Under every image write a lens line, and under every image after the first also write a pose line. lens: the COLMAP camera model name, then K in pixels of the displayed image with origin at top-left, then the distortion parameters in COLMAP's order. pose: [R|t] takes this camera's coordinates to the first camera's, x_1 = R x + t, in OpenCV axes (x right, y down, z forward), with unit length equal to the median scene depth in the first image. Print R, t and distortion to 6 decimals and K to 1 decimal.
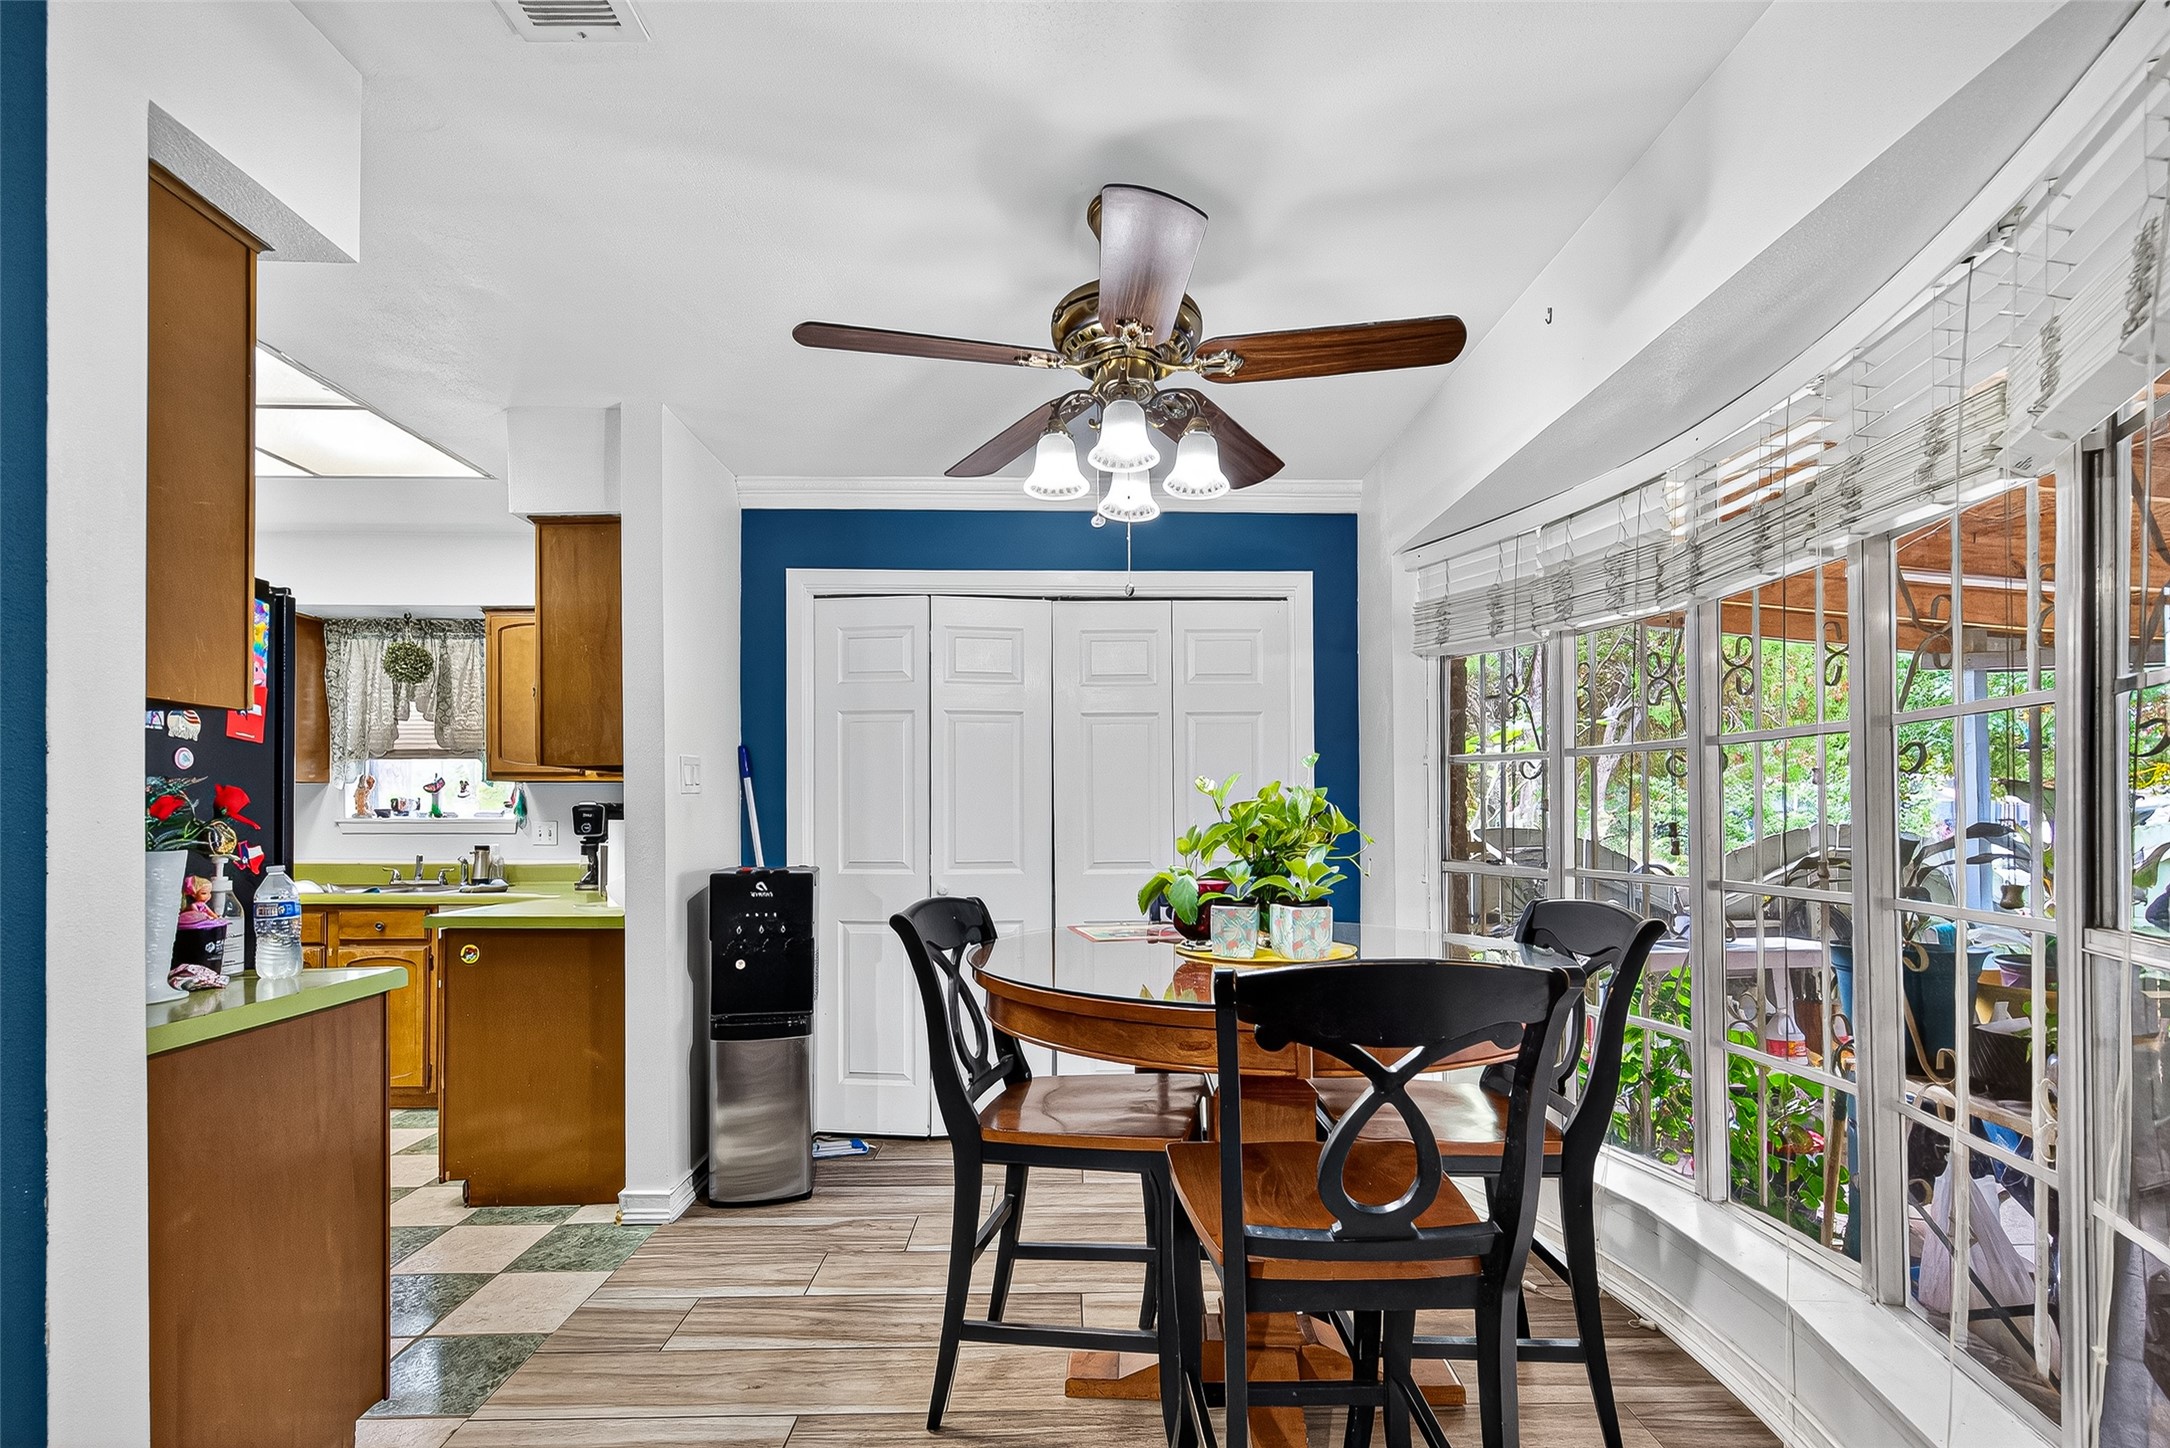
lens RADIAL K [[941.2, 0, 1089.2], [0, 941.2, 799.5], [0, 0, 1]] dist [0.000131, -0.000070]
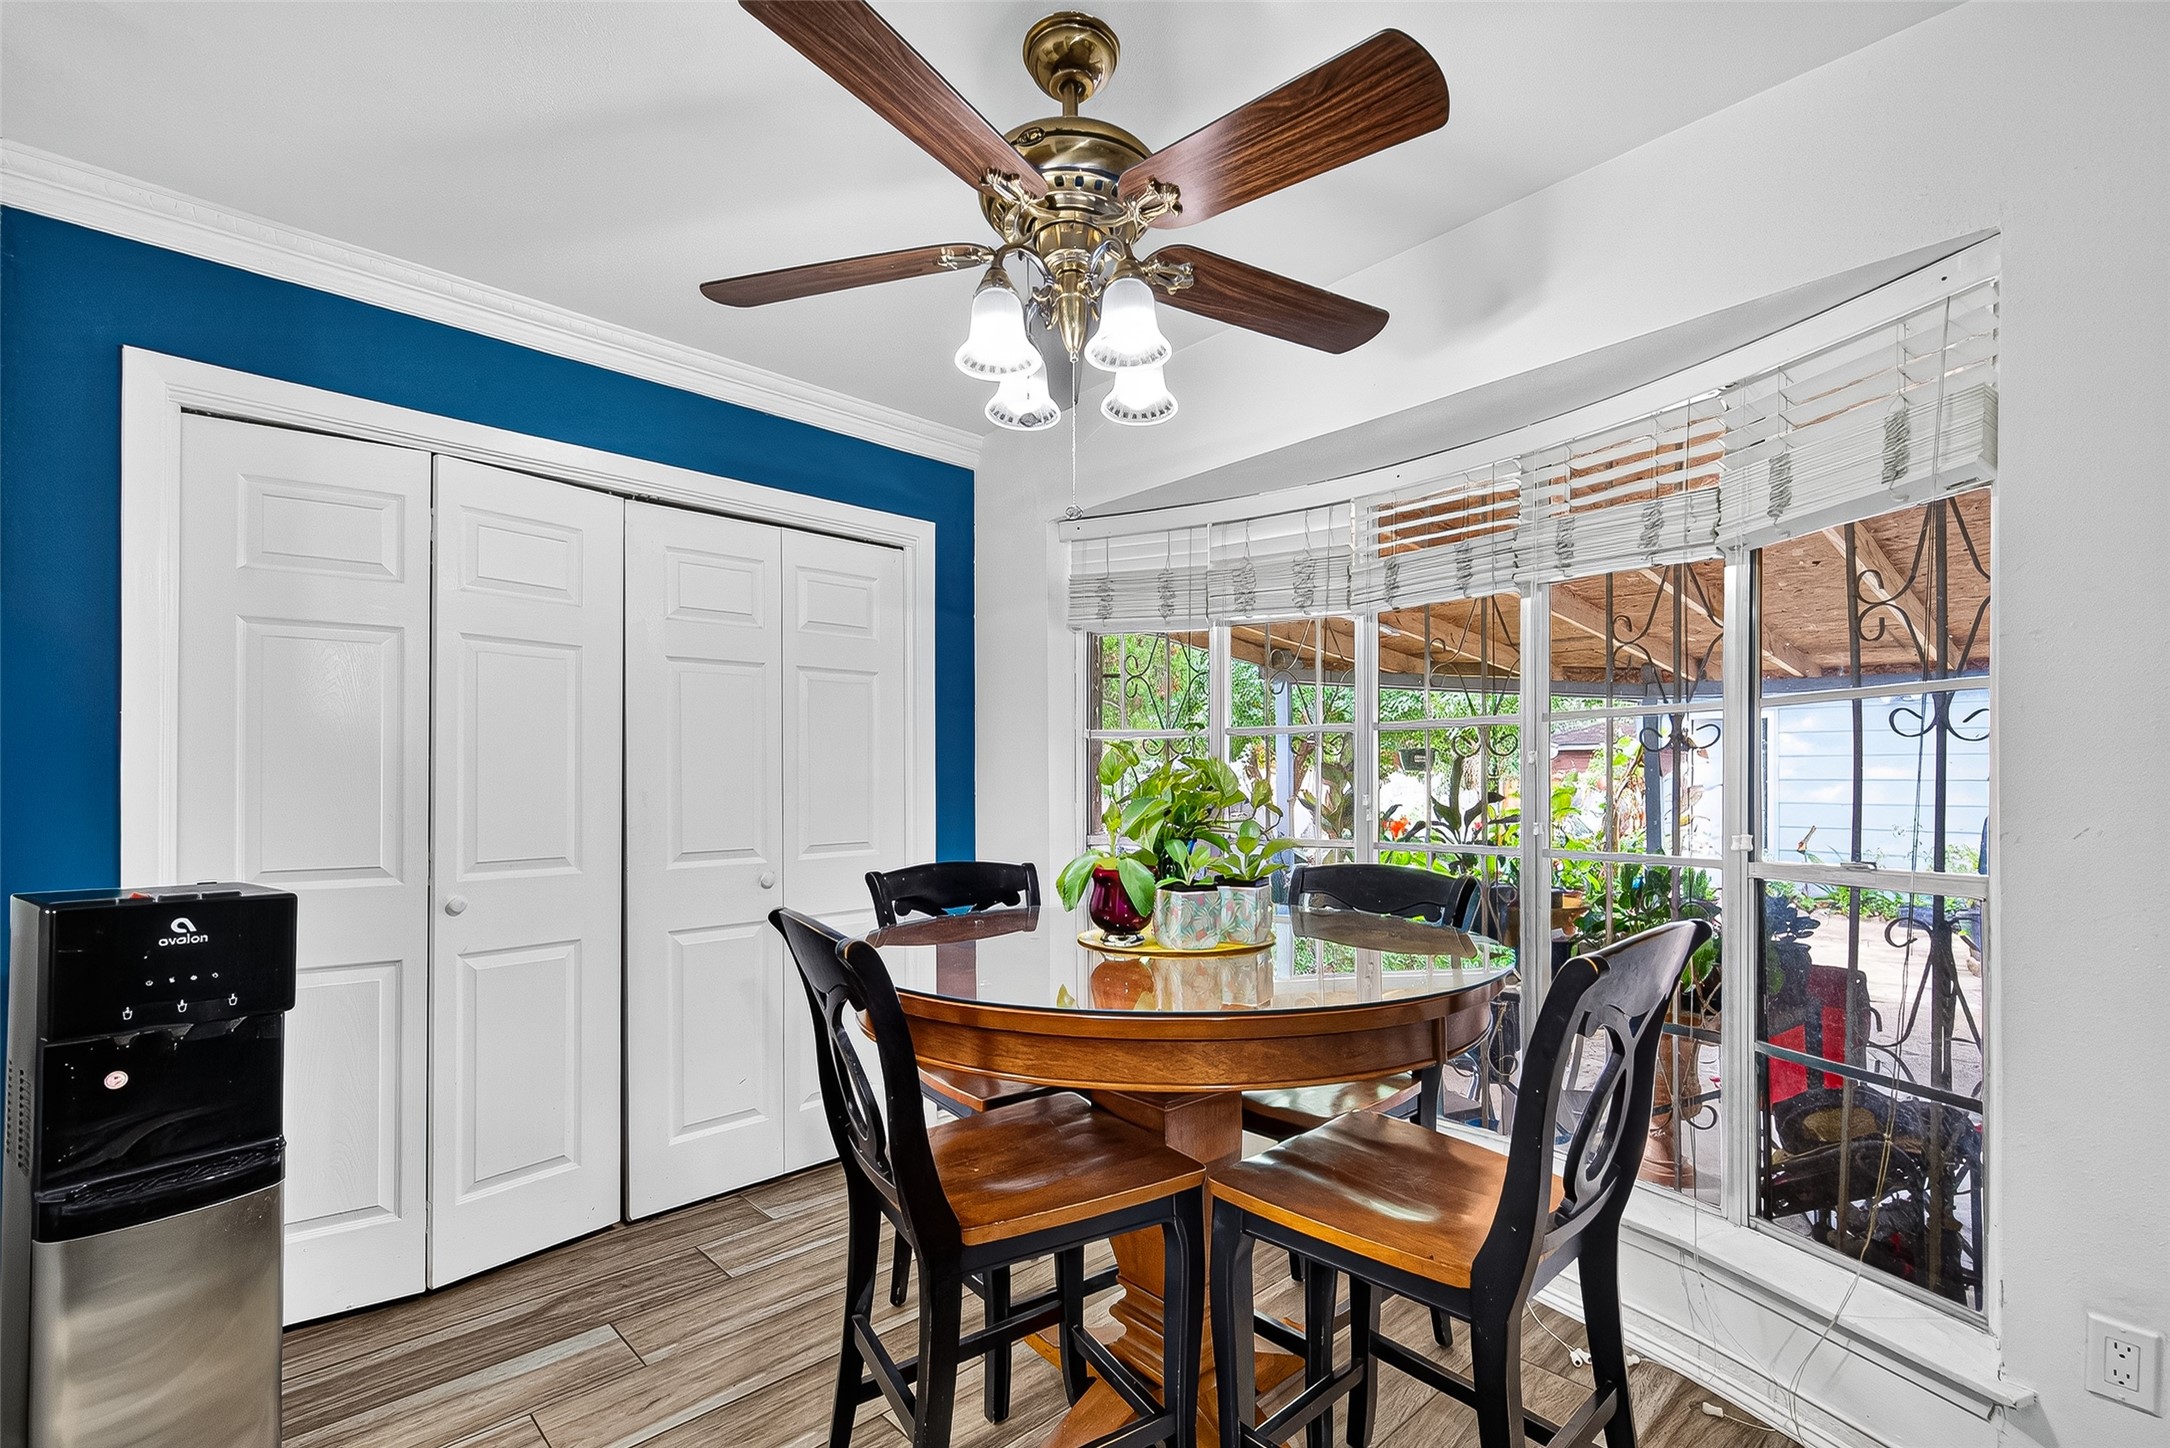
lens RADIAL K [[969.4, 0, 1089.3], [0, 969.4, 765.7], [0, 0, 1]] dist [-0.000261, -0.000049]
pose [[0.738976, 0.012112, 0.673623, -0.283827], [-0.007126, 0.999923, -0.010162, 0.002205], [-0.673694, 0.002709, 0.739005, 0.202289]]
